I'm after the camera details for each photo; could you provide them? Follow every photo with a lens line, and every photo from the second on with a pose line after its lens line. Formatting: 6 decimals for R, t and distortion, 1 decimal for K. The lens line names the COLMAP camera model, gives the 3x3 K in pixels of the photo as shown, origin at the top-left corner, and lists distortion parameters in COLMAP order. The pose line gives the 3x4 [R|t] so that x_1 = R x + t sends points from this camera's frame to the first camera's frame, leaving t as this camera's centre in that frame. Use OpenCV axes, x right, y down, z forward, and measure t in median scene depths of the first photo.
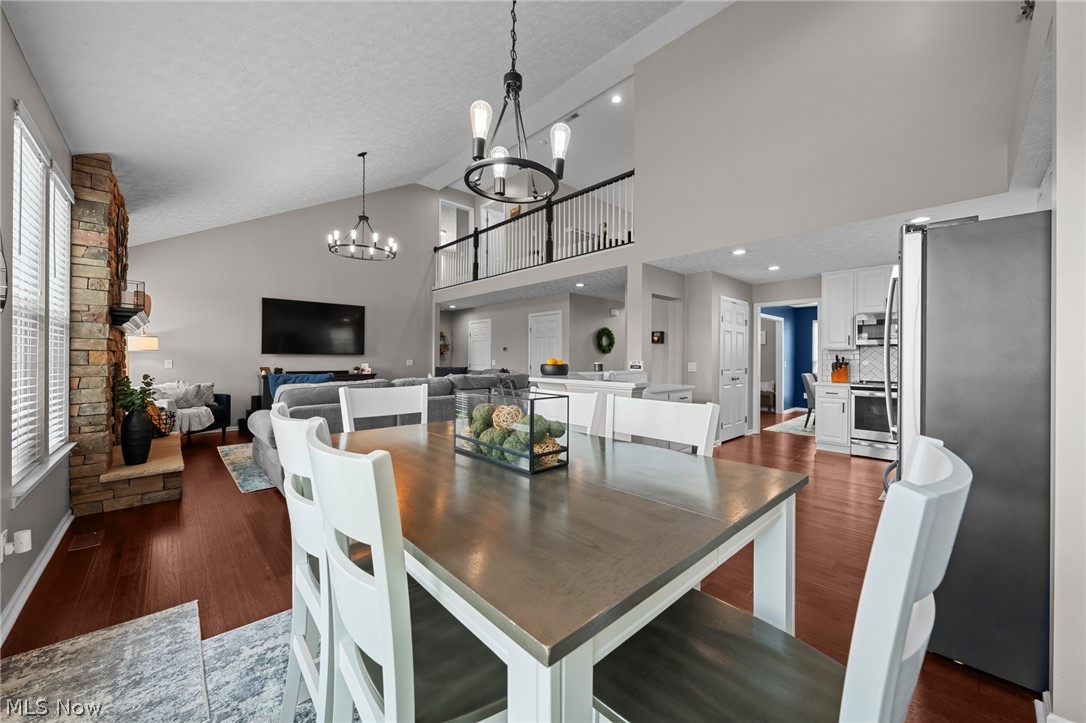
lens RADIAL K [[391.0, 0, 537.8], [0, 391.0, 358.9], [0, 0, 1]] dist [-0.002738, 0.000363]
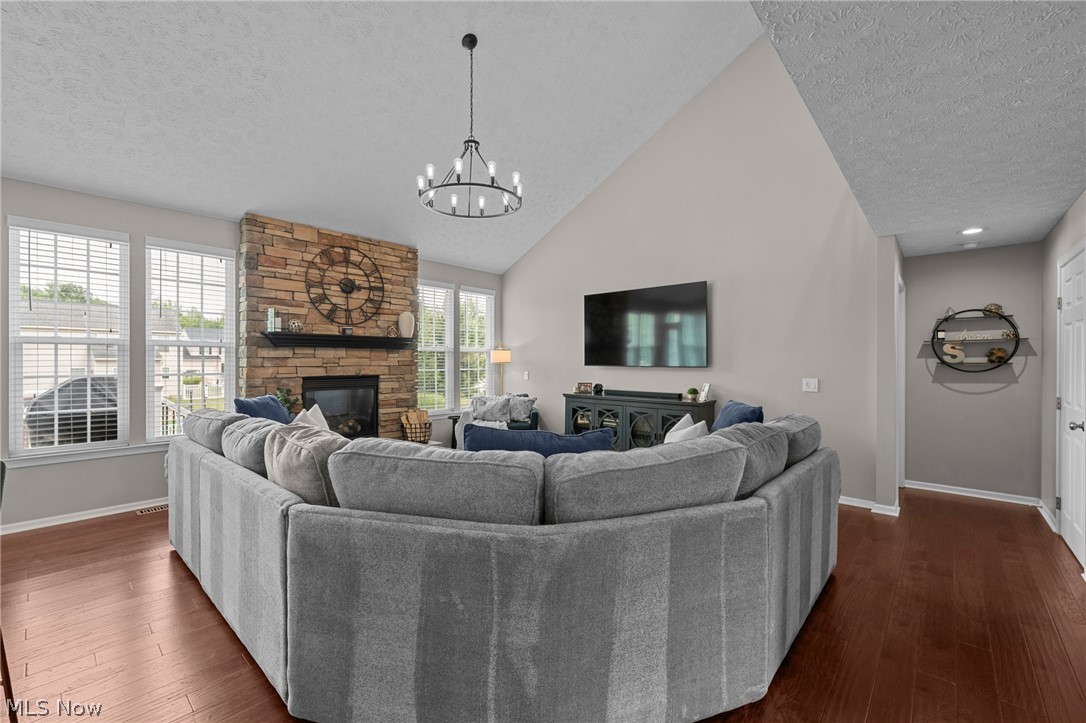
lens RADIAL K [[447.5, 0, 541.7], [0, 447.5, 360.3], [0, 0, 1]] dist [-0.007869, -0.000257]
pose [[0.096082, -0.006123, -0.995355, 0.244686], [-0.005059, 0.999965, -0.006640, -0.021864], [0.995361, 0.005674, 0.096048, 1.036314]]
